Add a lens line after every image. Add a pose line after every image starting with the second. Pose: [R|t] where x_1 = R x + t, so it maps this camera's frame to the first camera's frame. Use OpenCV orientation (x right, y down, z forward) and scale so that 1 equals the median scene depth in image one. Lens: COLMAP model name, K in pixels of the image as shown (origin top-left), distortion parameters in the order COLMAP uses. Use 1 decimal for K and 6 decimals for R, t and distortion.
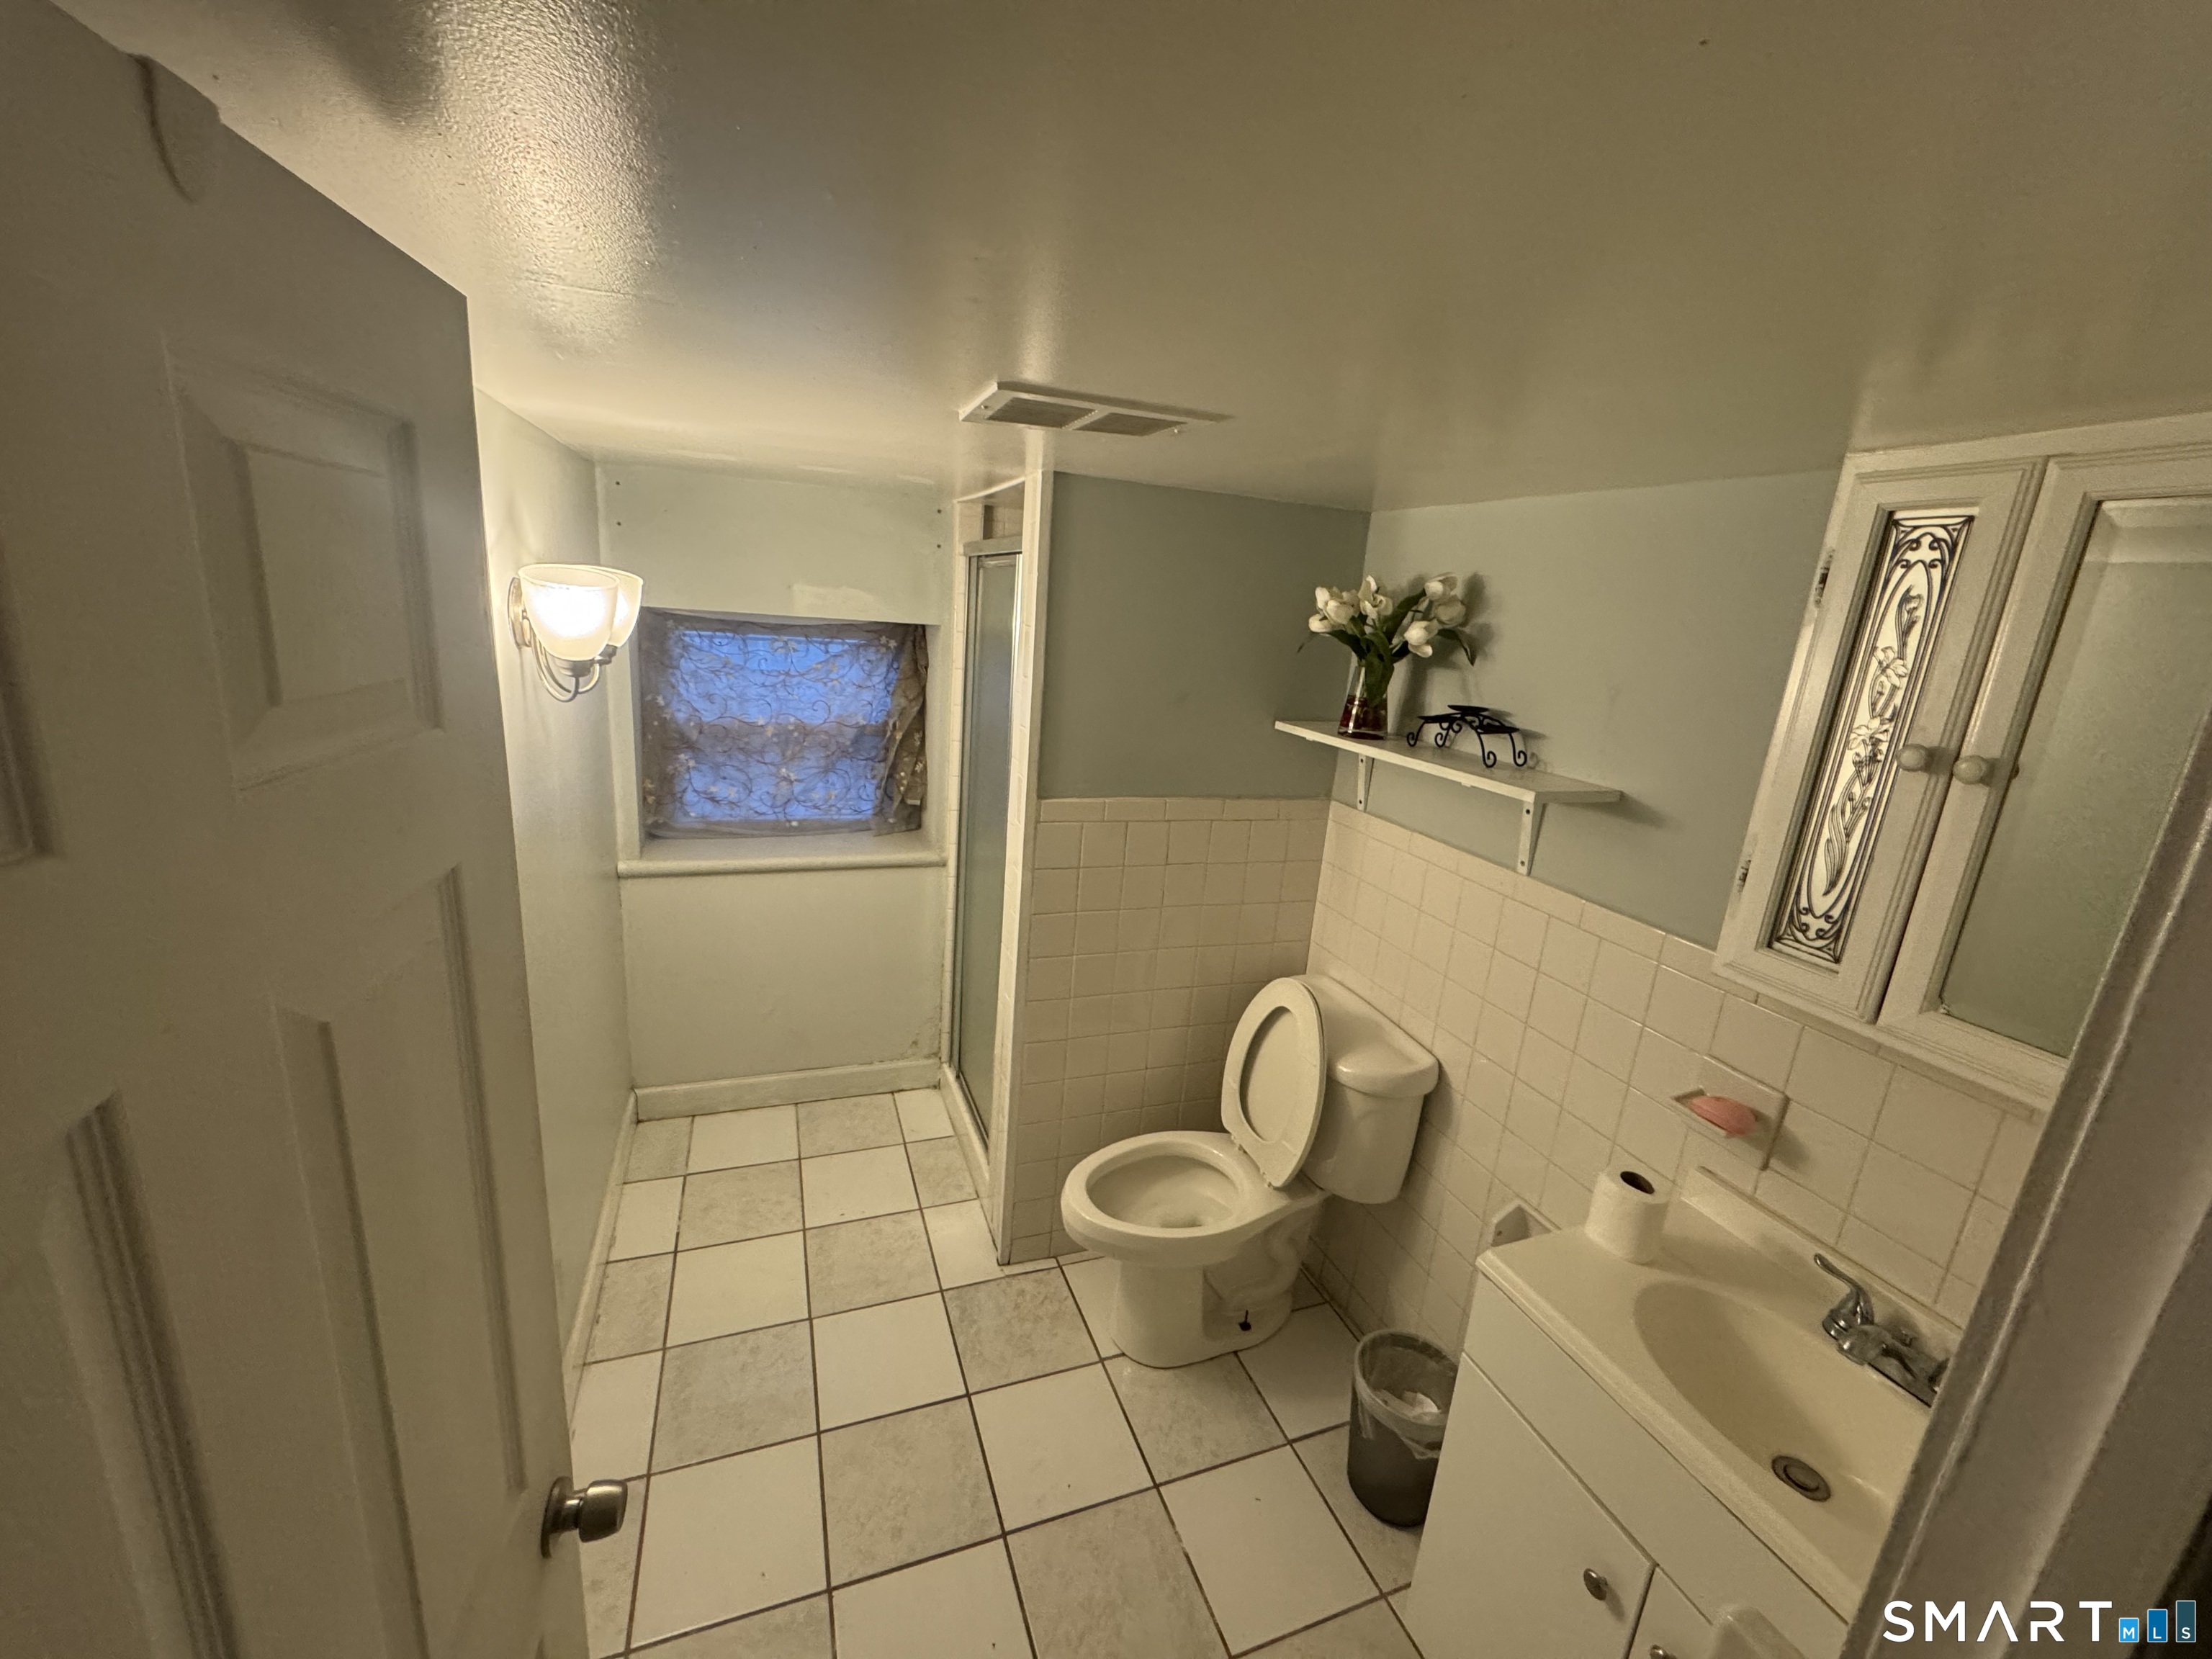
lens RADIAL K [[881.2, 0, 1104.9], [0, 881.2, 827.6], [0, 0, 1]] dist [-0.005534, 0.000328]
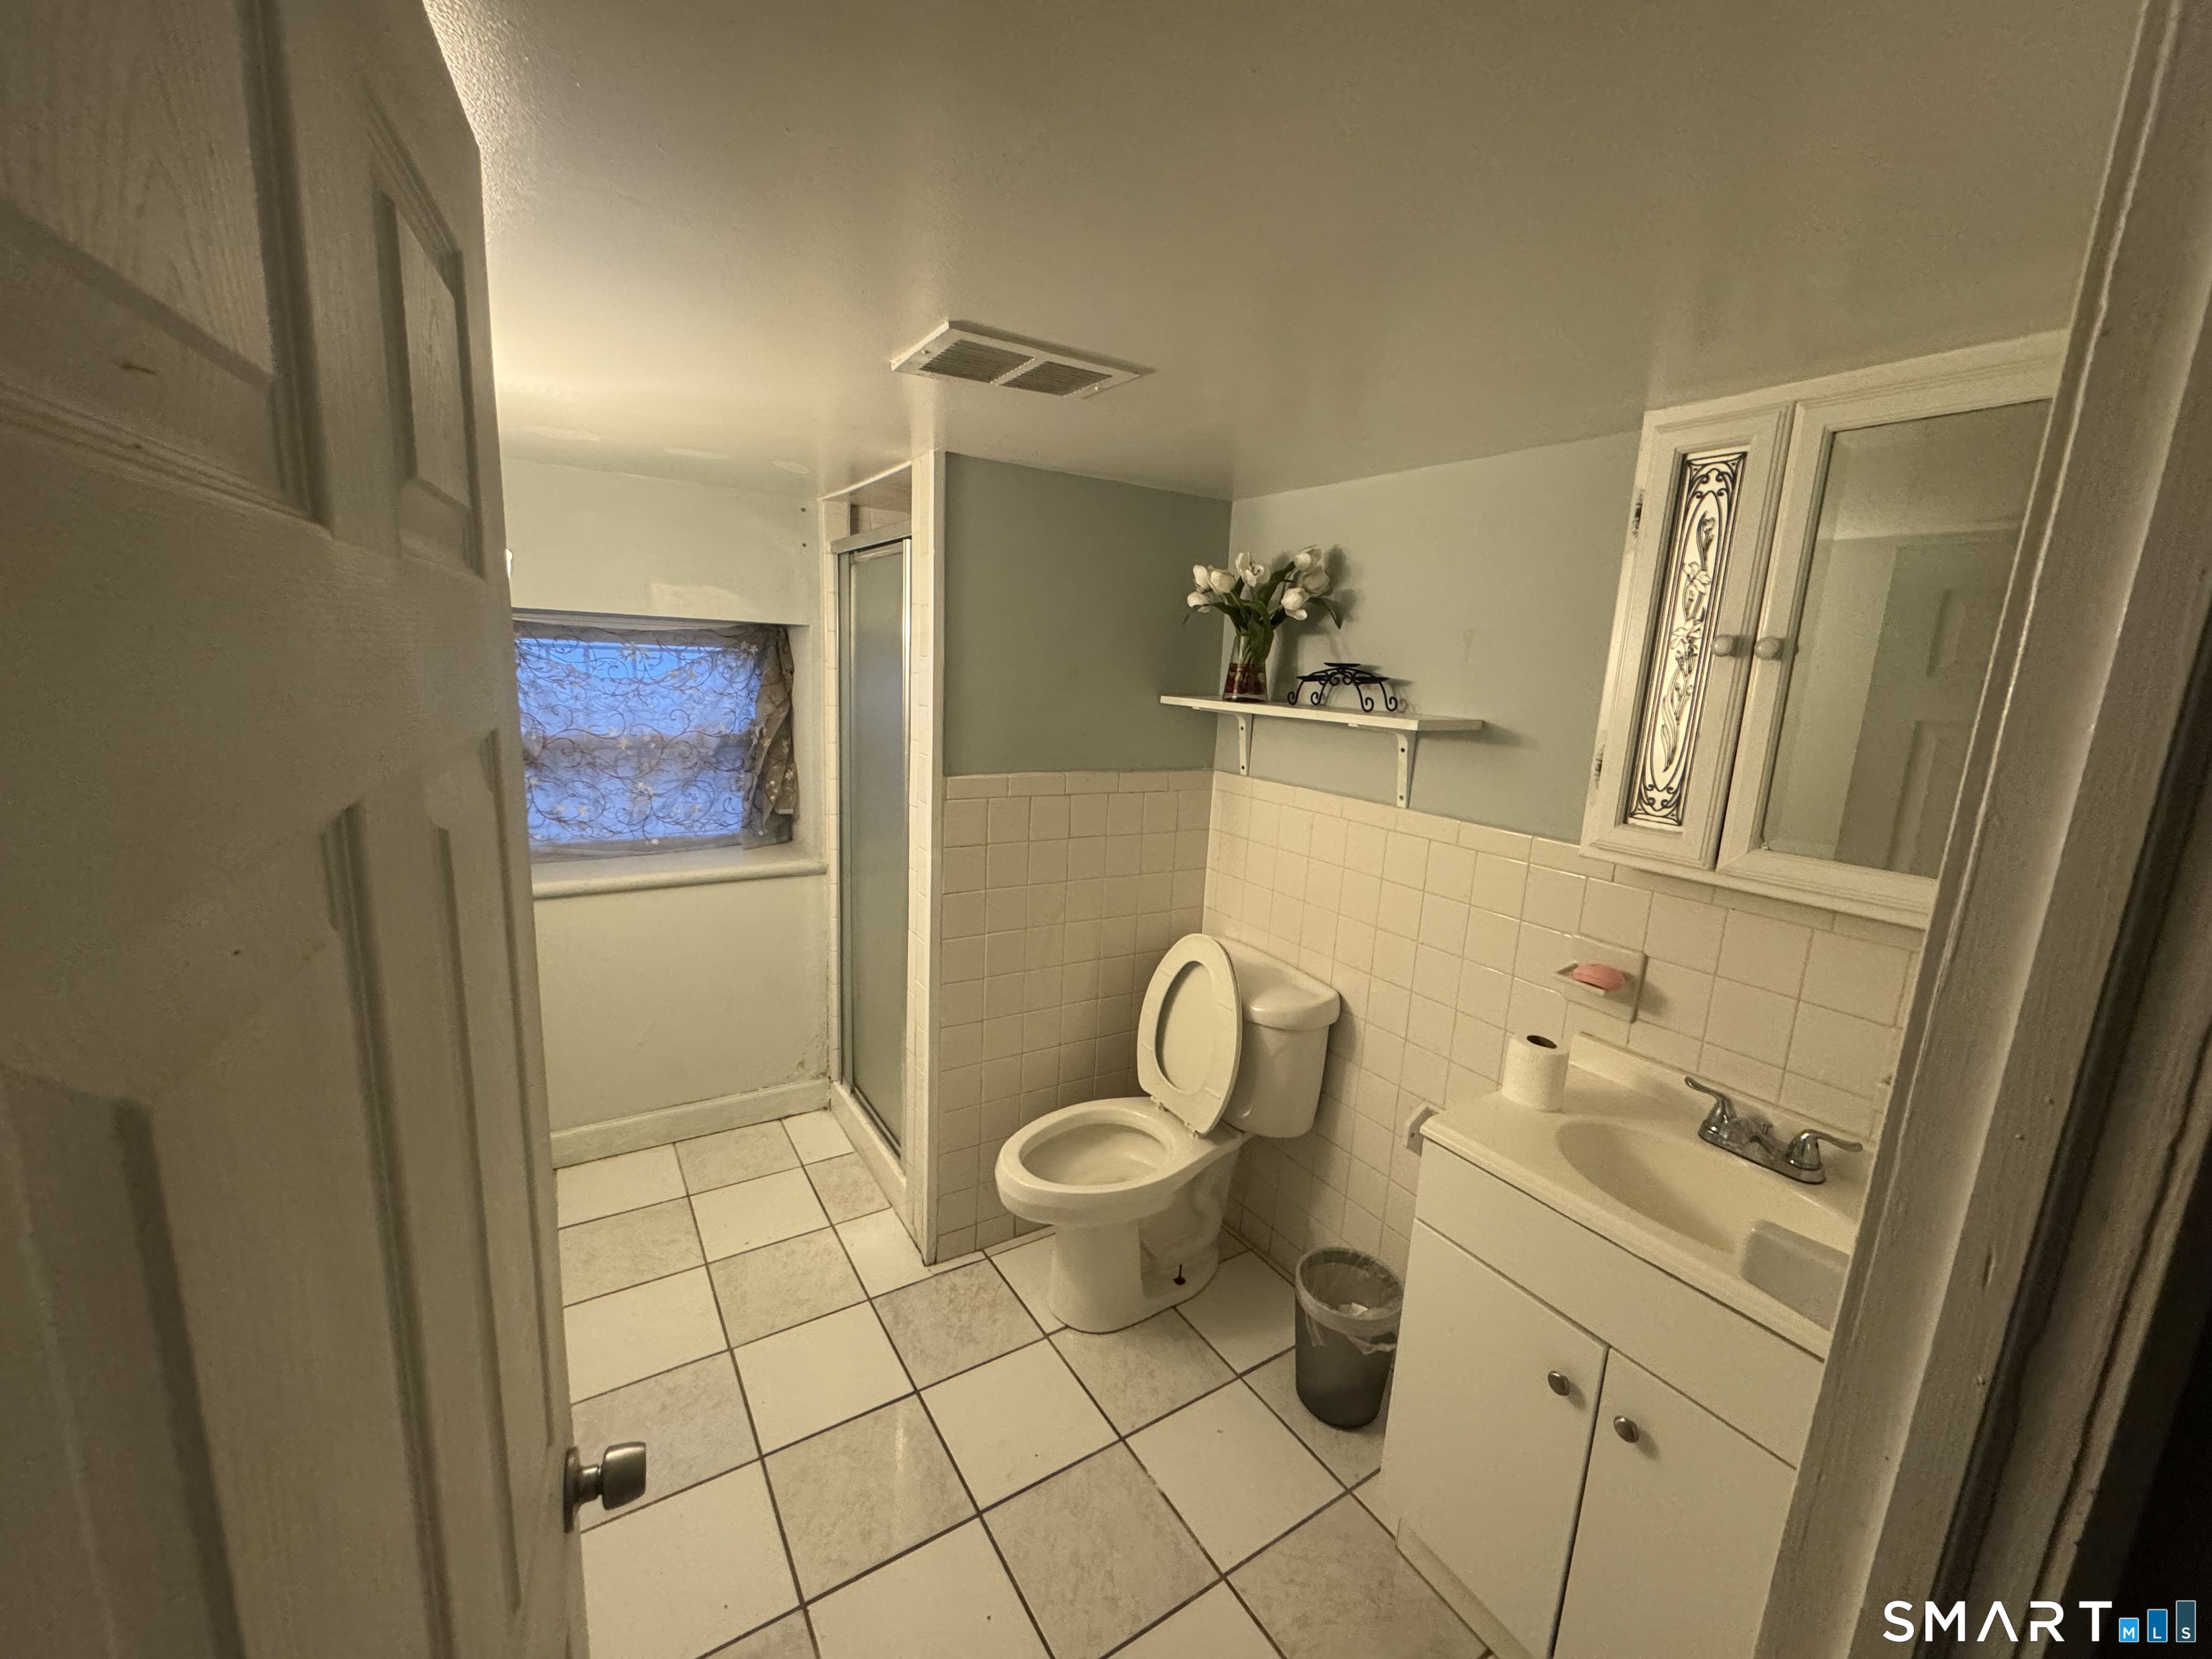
lens RADIAL K [[881.2, 0, 1105.4], [0, 881.2, 827.6], [0, 0, 1]] dist [-0.005534, 0.000328]
pose [[0.978077, -0.066700, 0.197271, -0.106172], [0.076105, 0.996278, -0.040475, 0.087411], [-0.193837, 0.054601, 0.979513, -0.018206]]
